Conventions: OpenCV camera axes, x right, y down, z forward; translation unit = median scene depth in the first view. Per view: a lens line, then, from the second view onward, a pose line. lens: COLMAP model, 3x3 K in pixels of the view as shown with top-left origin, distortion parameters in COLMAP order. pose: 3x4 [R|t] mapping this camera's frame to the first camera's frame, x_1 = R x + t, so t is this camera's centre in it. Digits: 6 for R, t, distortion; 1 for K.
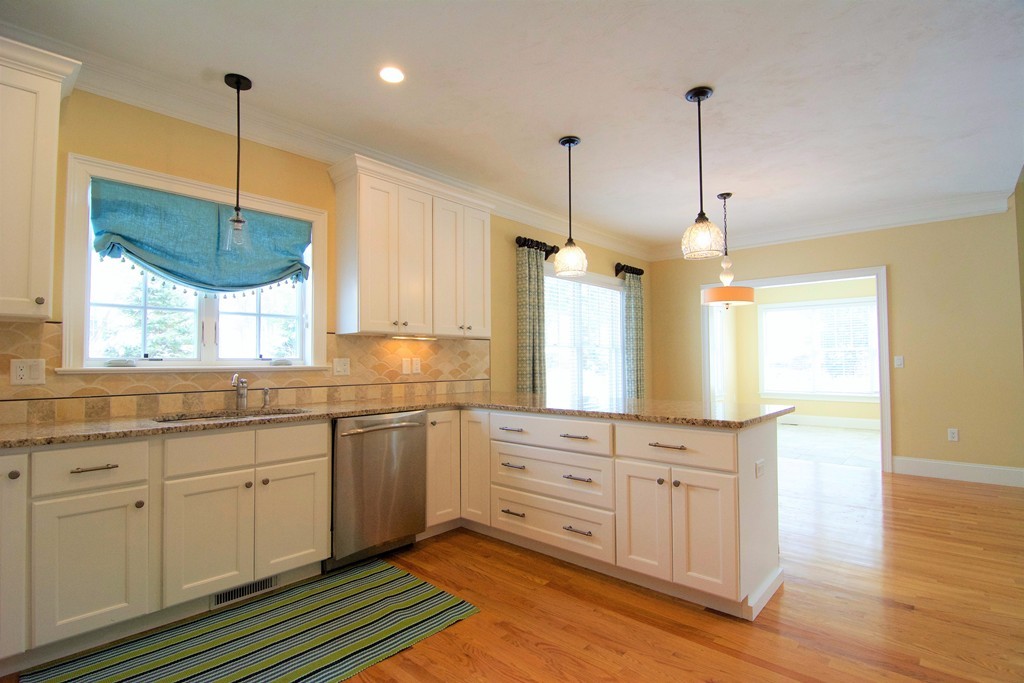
lens RADIAL K [[491.9, 0, 513.5], [0, 491.9, 340.7], [0, 0, 1]] dist [-0.007724, -0.008997]
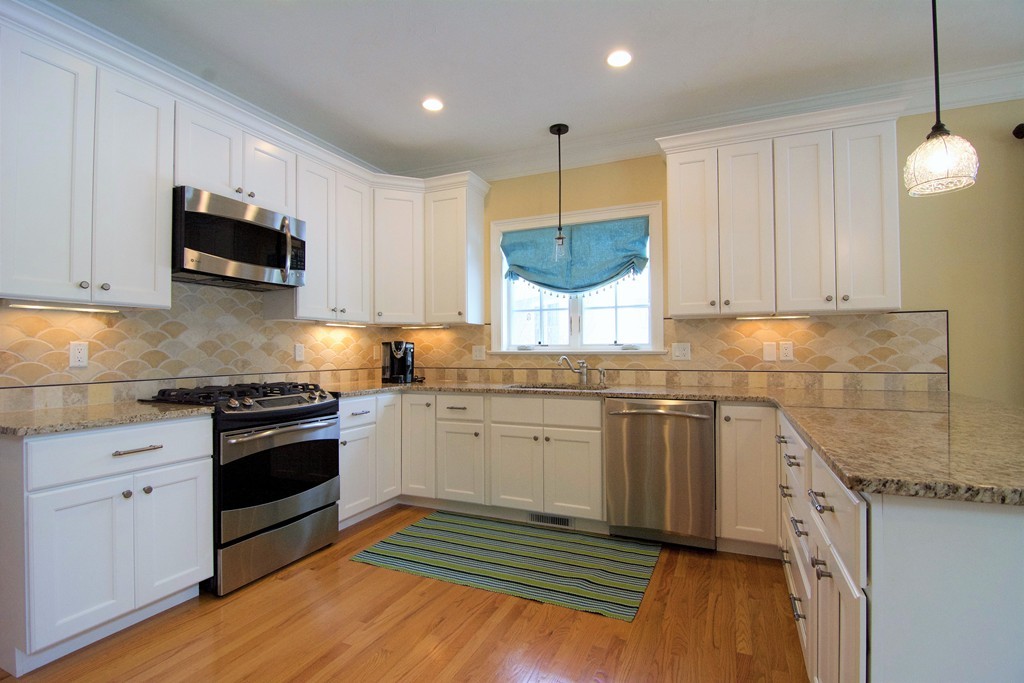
lens RADIAL K [[491.9, 0, 507.9], [0, 491.9, 342.0], [0, 0, 1]] dist [-0.007724, -0.008997]
pose [[0.306431, -0.013182, -0.951801, 0.603668], [0.042071, 0.999115, -0.000293, 0.023899], [0.950963, -0.039953, 0.306715, 0.442237]]
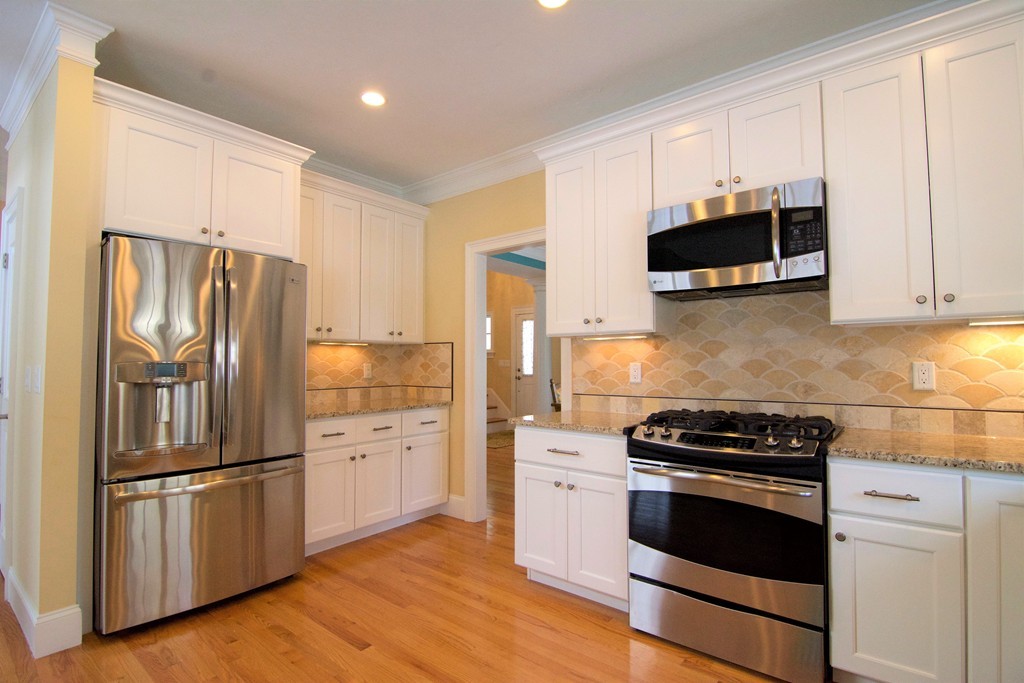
lens RADIAL K [[491.9, 0, 510.6], [0, 491.9, 343.5], [0, 0, 1]] dist [-0.007724, -0.008997]
pose [[-0.998961, 0.007167, -0.045011, -0.095972], [0.010695, 0.996847, -0.078624, 0.030792], [0.044306, -0.079023, -0.995888, 1.036143]]
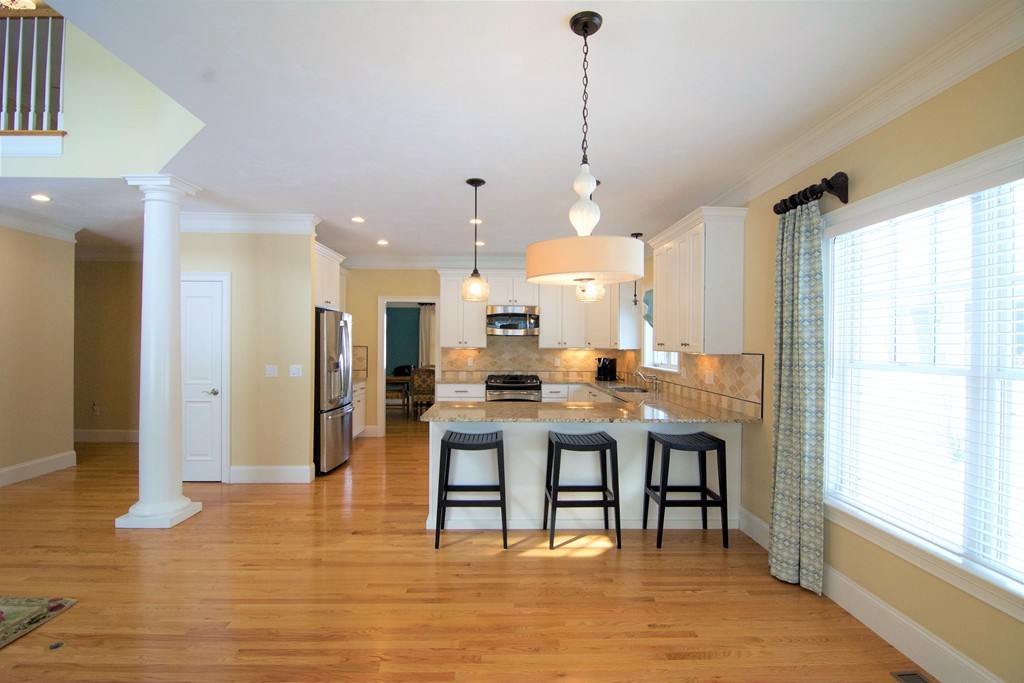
lens RADIAL K [[491.9, 0, 510.1], [0, 491.9, 344.8], [0, 0, 1]] dist [-0.007724, -0.008997]
pose [[-0.724208, 0.005012, -0.689563, 1.290655], [0.026050, 0.999459, -0.020095, -0.019990], [0.689089, -0.032516, -0.723947, 2.102513]]
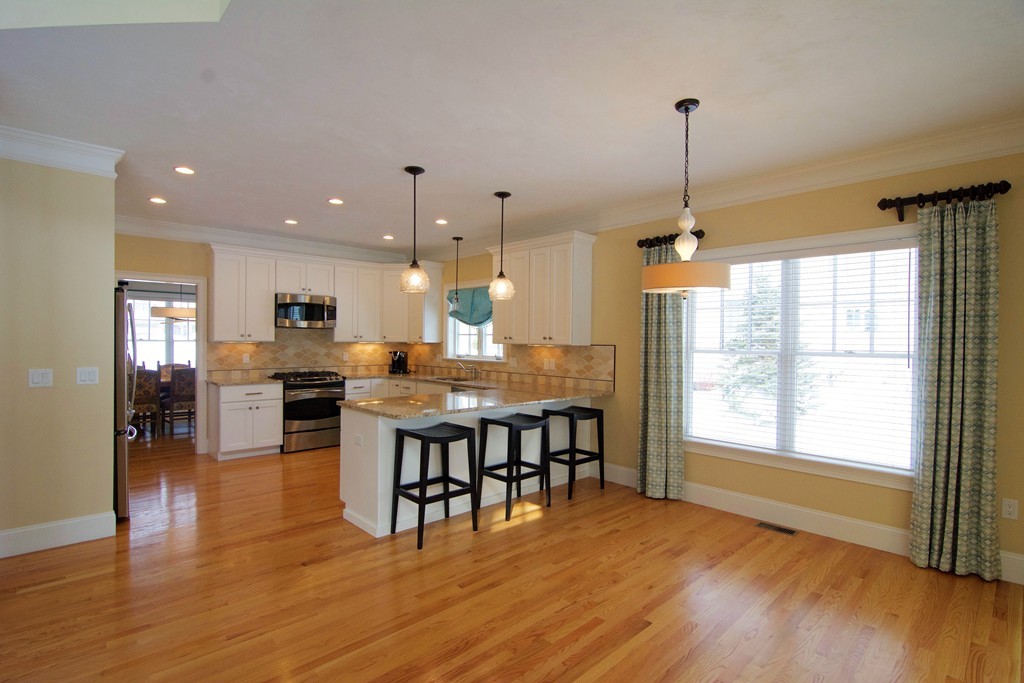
lens RADIAL K [[491.9, 0, 511.6], [0, 491.9, 343.9], [0, 0, 1]] dist [-0.007724, -0.008997]
pose [[-0.081506, 0.013521, -0.996581, 1.733859], [0.031442, 0.999445, 0.010989, -0.040292], [0.996177, -0.030439, -0.081886, 1.399430]]
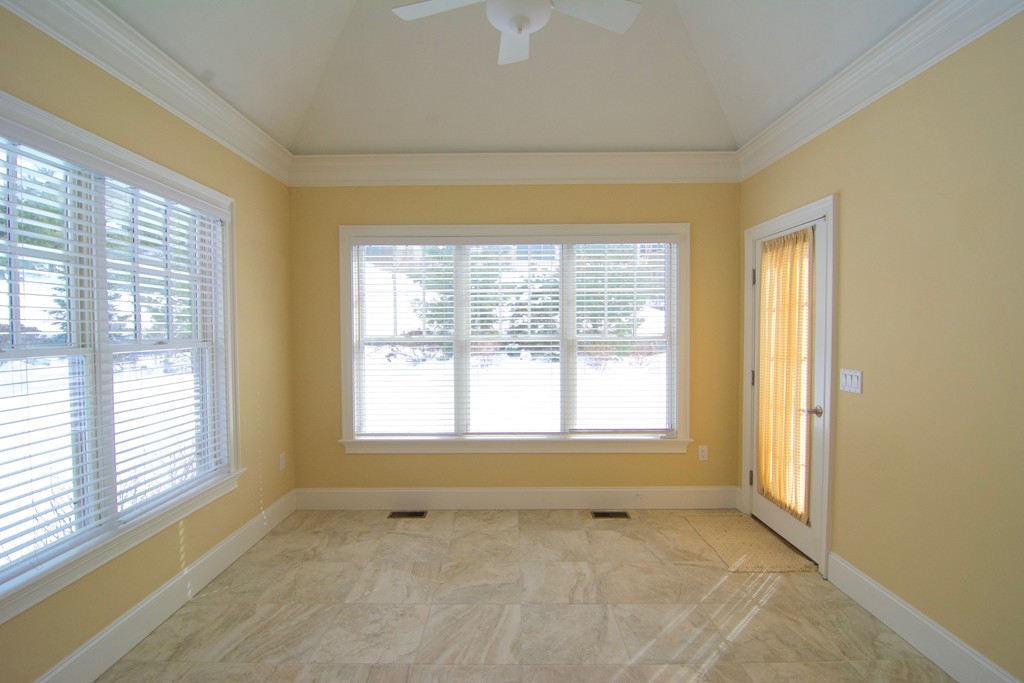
lens RADIAL K [[535.1, 0, 510.9], [0, 535.1, 341.0], [0, 0, 1]] dist [0.000337, 0.000006]
pose [[0.668772, 0.022988, -0.743112, 1.515000], [0.028024, 0.998032, 0.056094, -0.048113], [0.742939, -0.058339, 0.666812, 1.156333]]
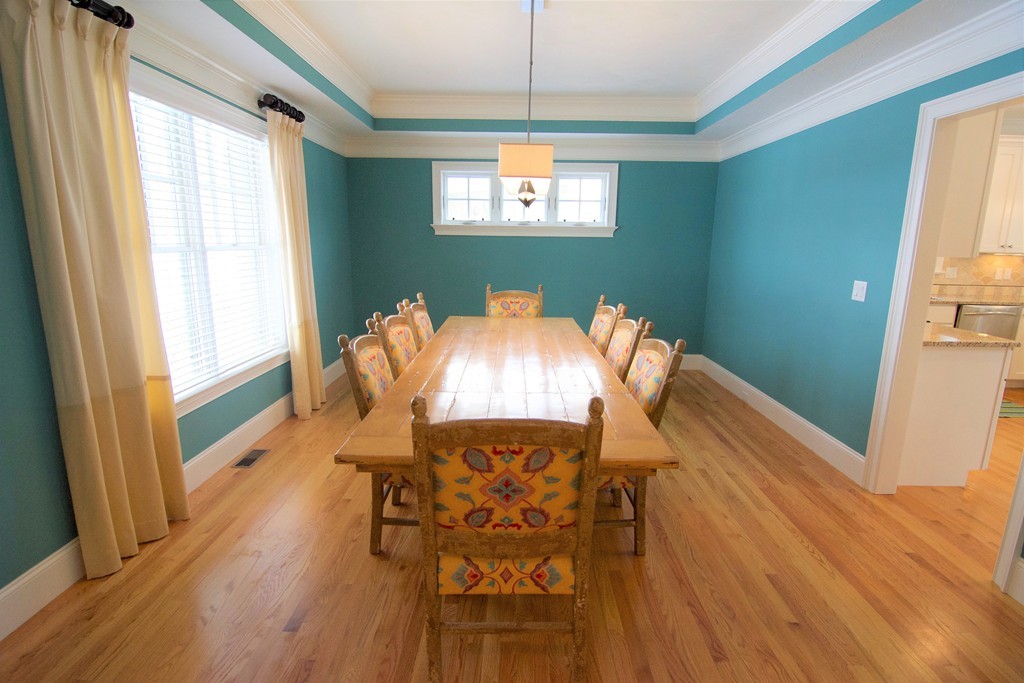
lens RADIAL K [[491.9, 0, 510.7], [0, 491.9, 343.7], [0, 0, 1]] dist [-0.007724, -0.008997]
pose [[0.655647, 0.167218, -0.736318, -0.112987], [0.013949, 0.972320, 0.233234, -0.133154], [0.754938, -0.163190, 0.635167, -1.337572]]
